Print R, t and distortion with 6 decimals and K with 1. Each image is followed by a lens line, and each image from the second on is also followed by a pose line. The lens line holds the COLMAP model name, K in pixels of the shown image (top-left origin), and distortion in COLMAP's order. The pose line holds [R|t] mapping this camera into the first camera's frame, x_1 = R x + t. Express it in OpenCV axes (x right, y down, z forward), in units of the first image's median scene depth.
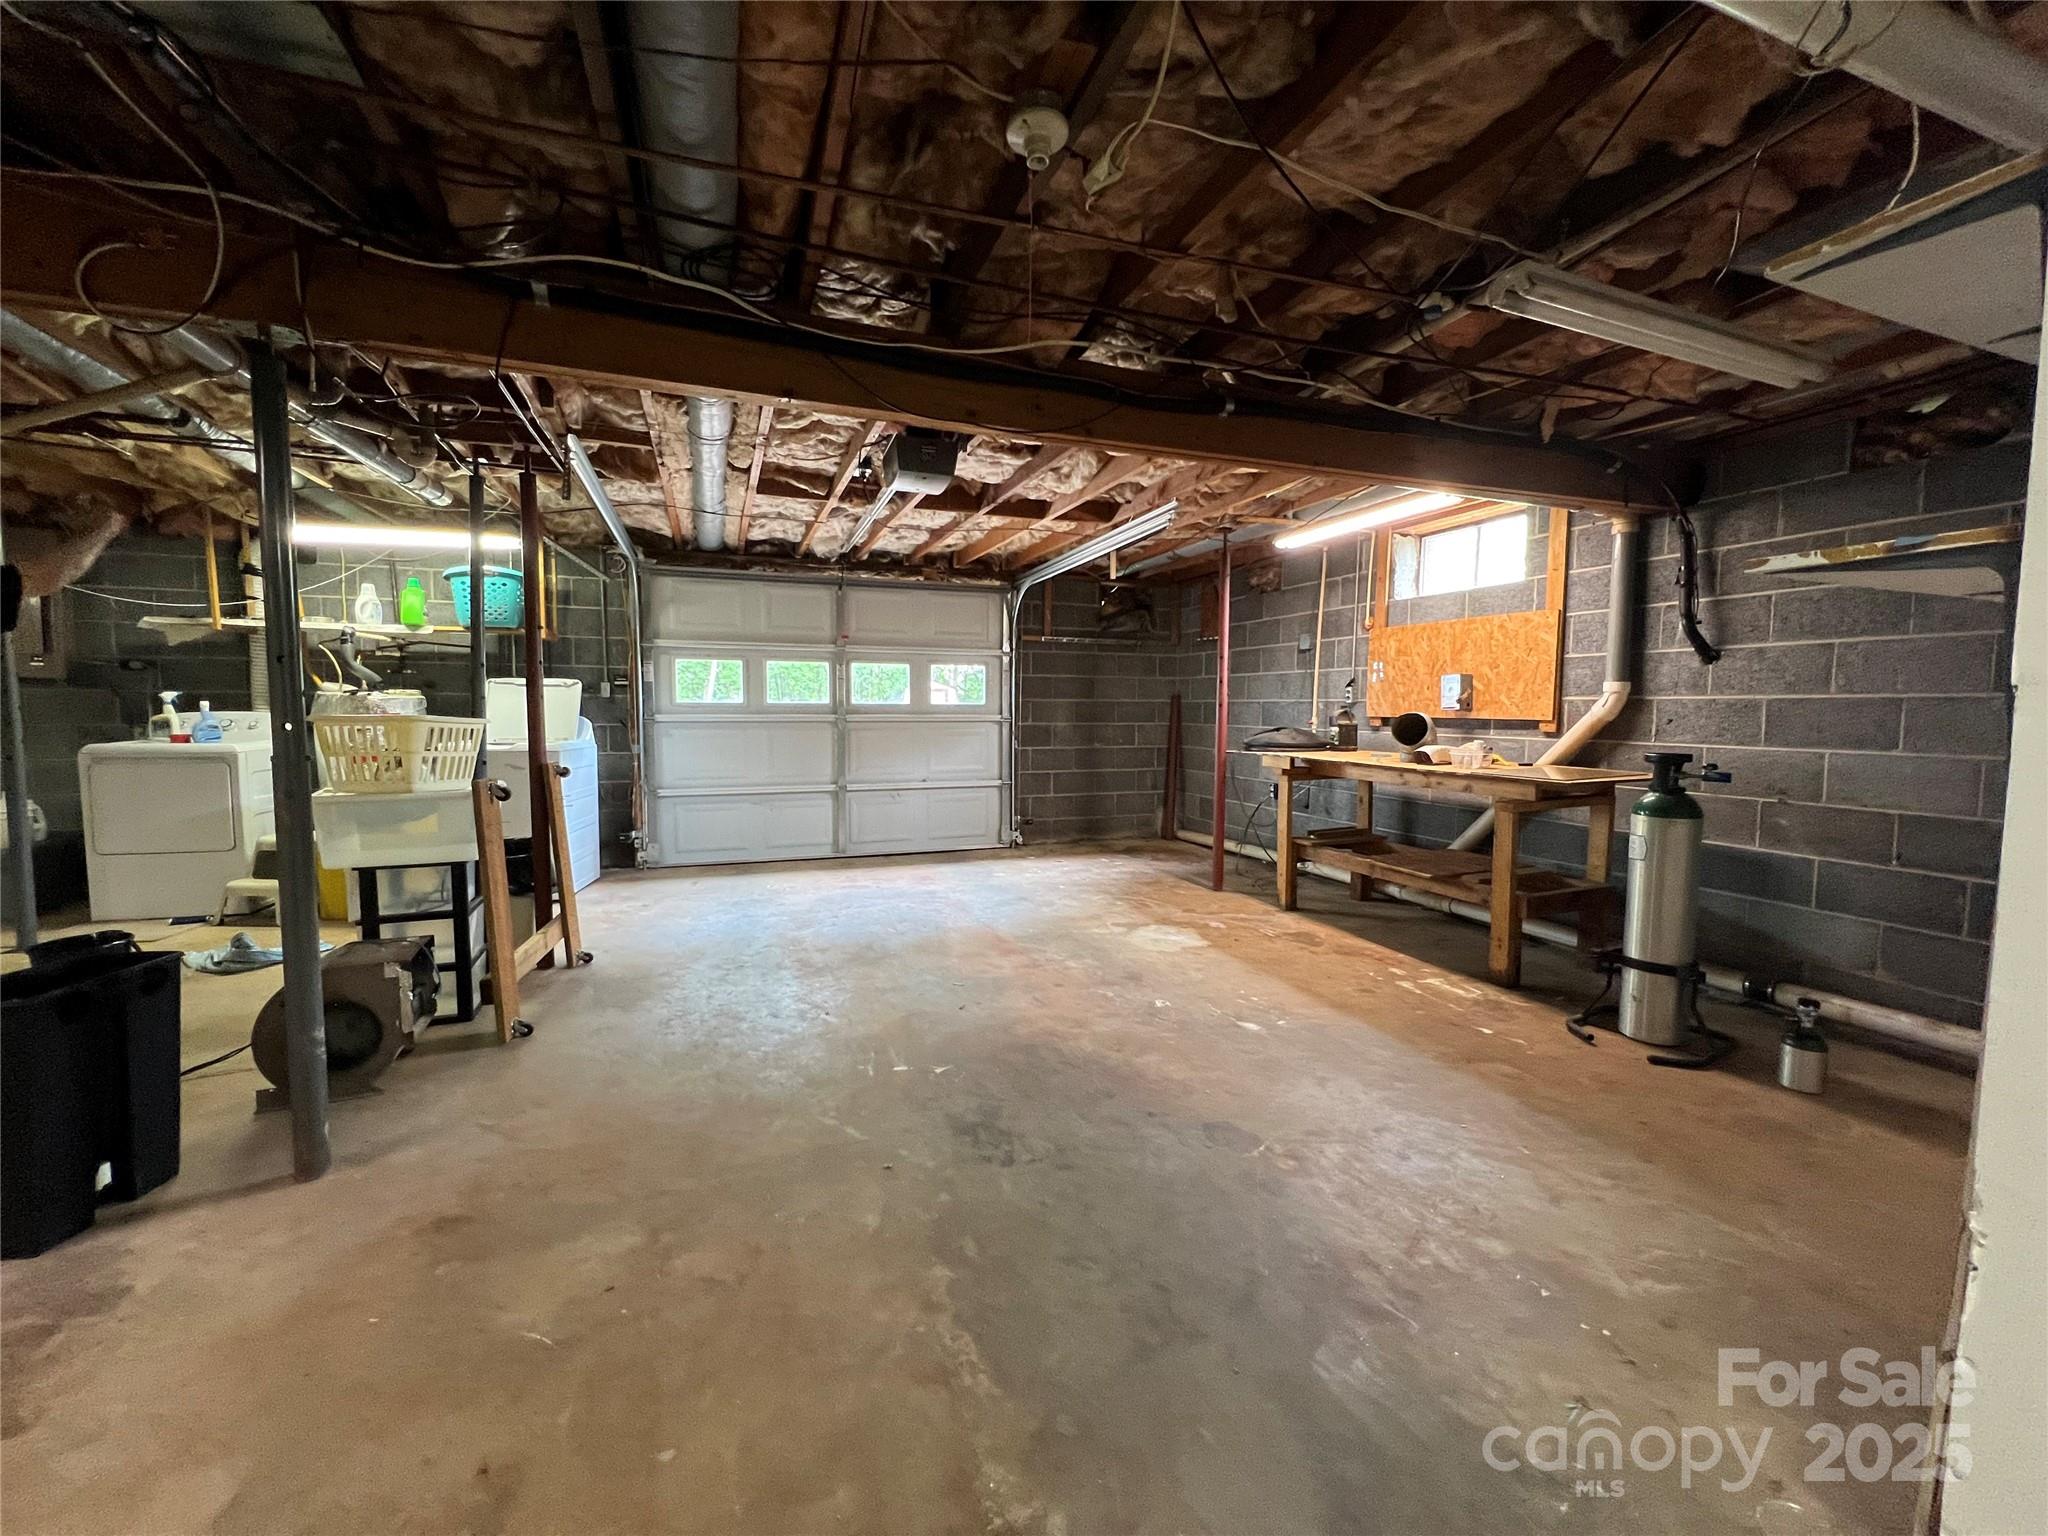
lens RADIAL K [[820.4, 0, 1024.0], [0, 820.4, 768.0], [0, 0, 1]] dist [-0.002179, -0.000145]
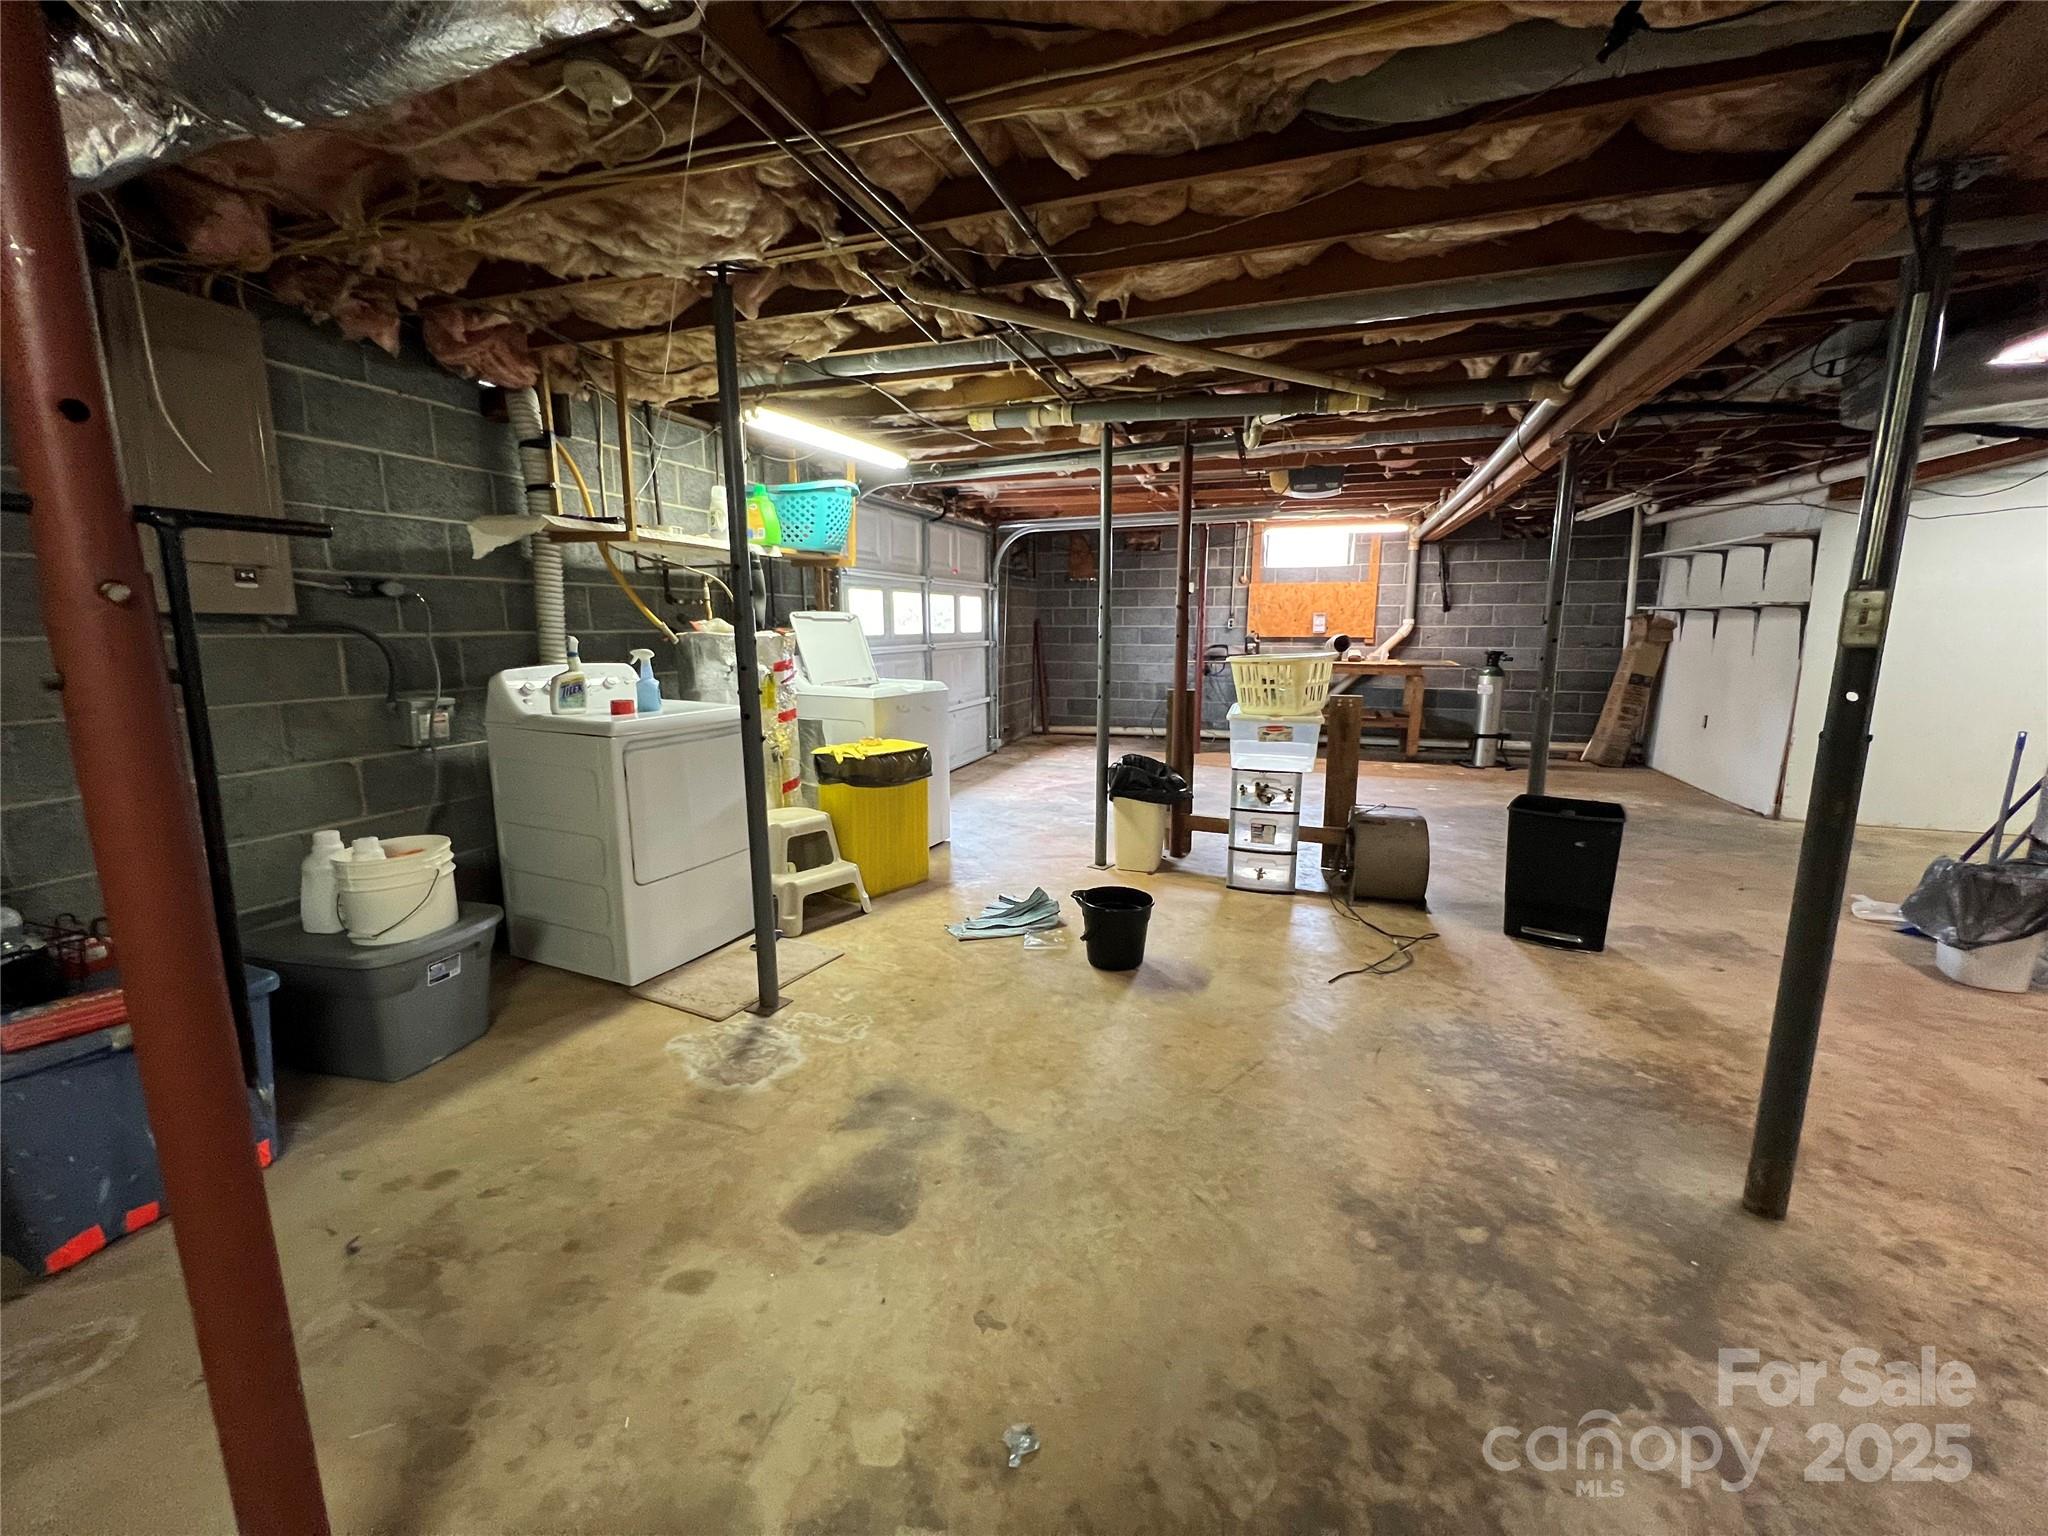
lens RADIAL K [[820.4, 0, 1024.0], [0, 820.4, 768.0], [0, 0, 1]] dist [-0.002179, -0.000145]
pose [[0.638967, -0.139623, 0.756456, -1.250624], [0.061960, 0.989536, 0.130307, -0.046953], [-0.766735, -0.036392, 0.640932, 0.289465]]
